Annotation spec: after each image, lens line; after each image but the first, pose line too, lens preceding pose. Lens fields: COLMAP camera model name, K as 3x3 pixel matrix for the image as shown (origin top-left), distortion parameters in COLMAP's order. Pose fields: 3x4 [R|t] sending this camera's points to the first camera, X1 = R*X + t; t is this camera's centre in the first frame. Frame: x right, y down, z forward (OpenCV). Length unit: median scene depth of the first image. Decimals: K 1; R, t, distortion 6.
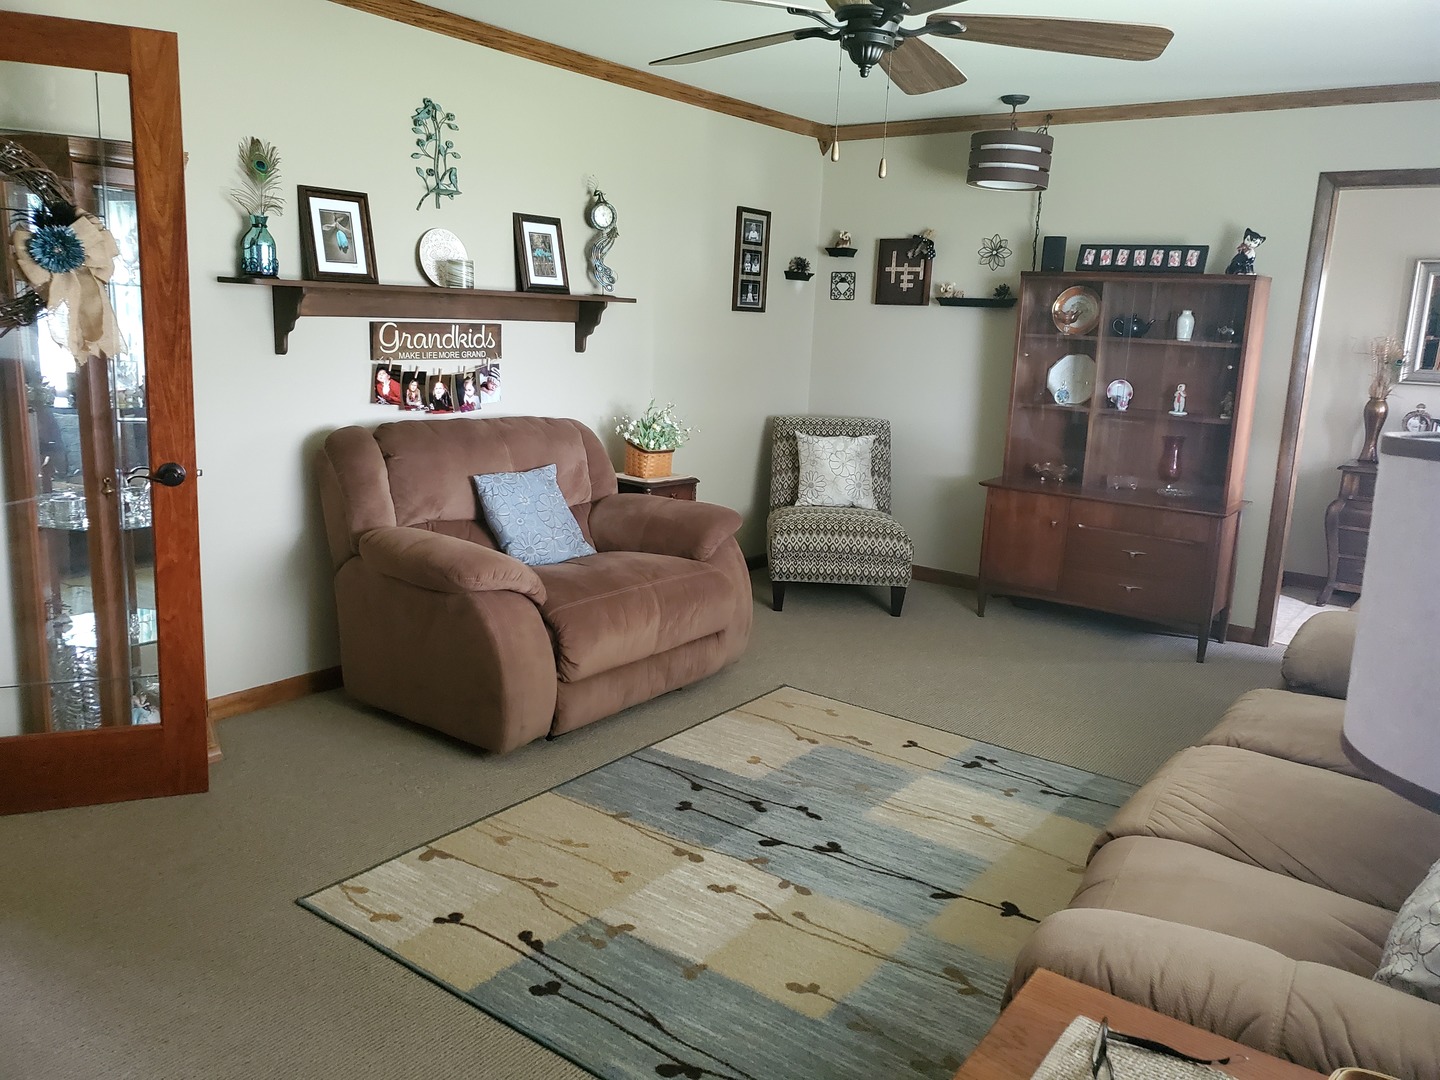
lens RADIAL K [[1109.9, 0, 716.9], [0, 1109.9, 531.2], [0, 0, 1]] dist [0.043729, -0.020533]
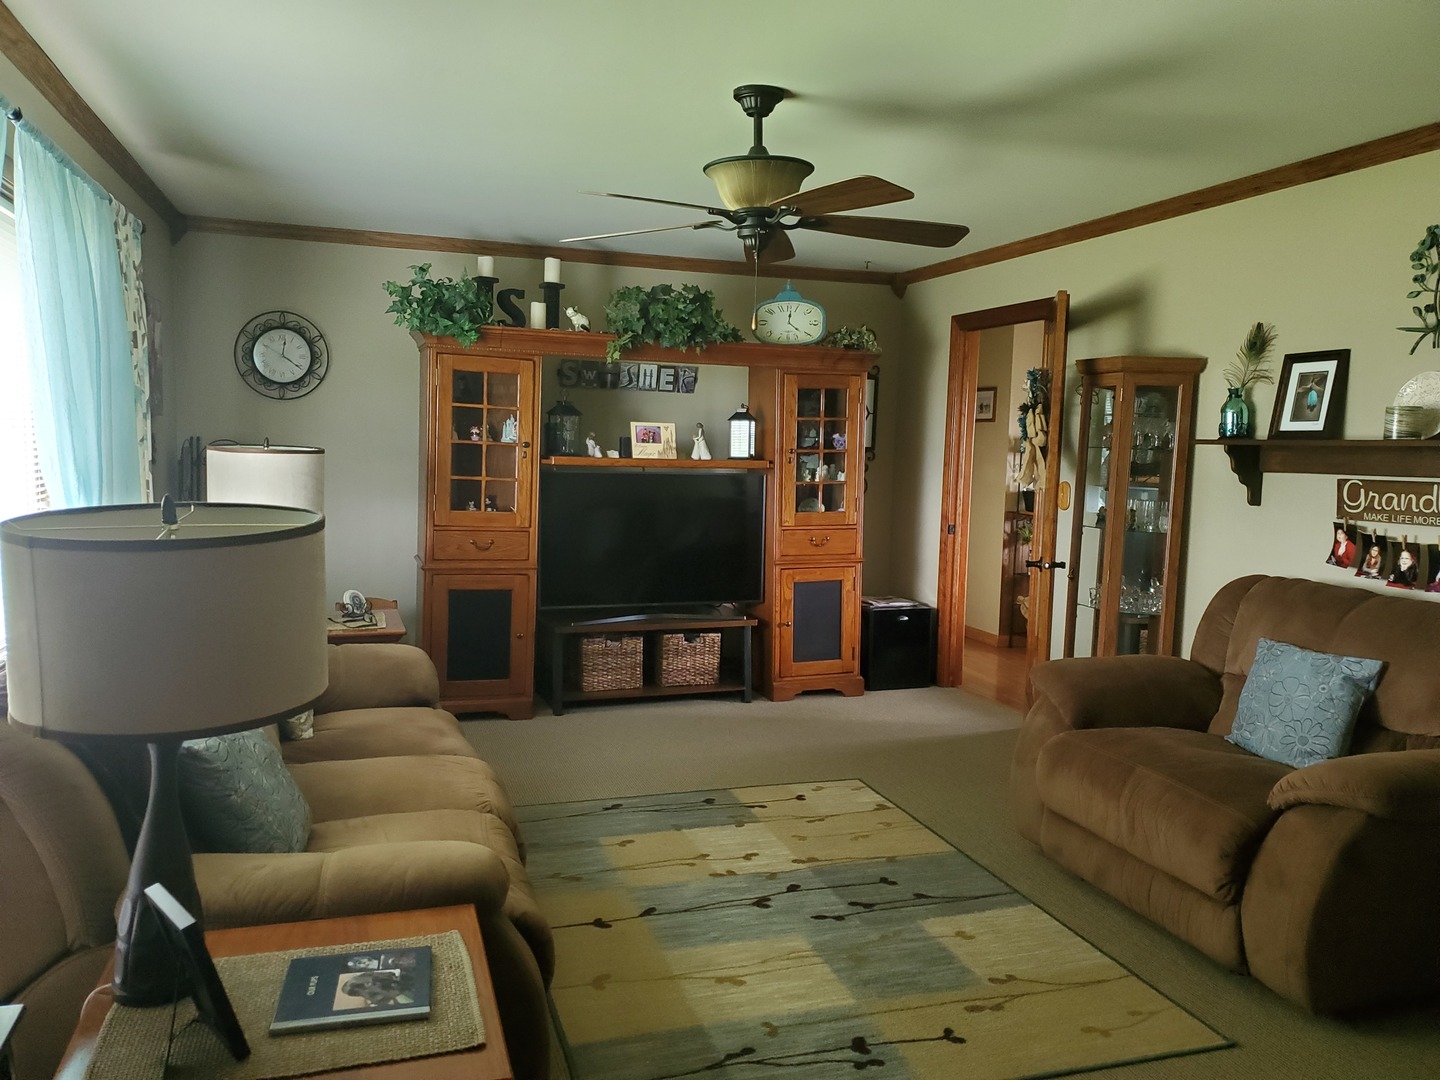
lens RADIAL K [[1109.9, 0, 718.1], [0, 1109.9, 546.5], [0, 0, 1]] dist [0.043729, -0.020533]
pose [[-0.575504, 0.023052, -0.817474, 0.812308], [-0.207567, 0.962752, 0.173277, -0.194481], [0.791019, 0.269403, -0.549282, 1.161912]]
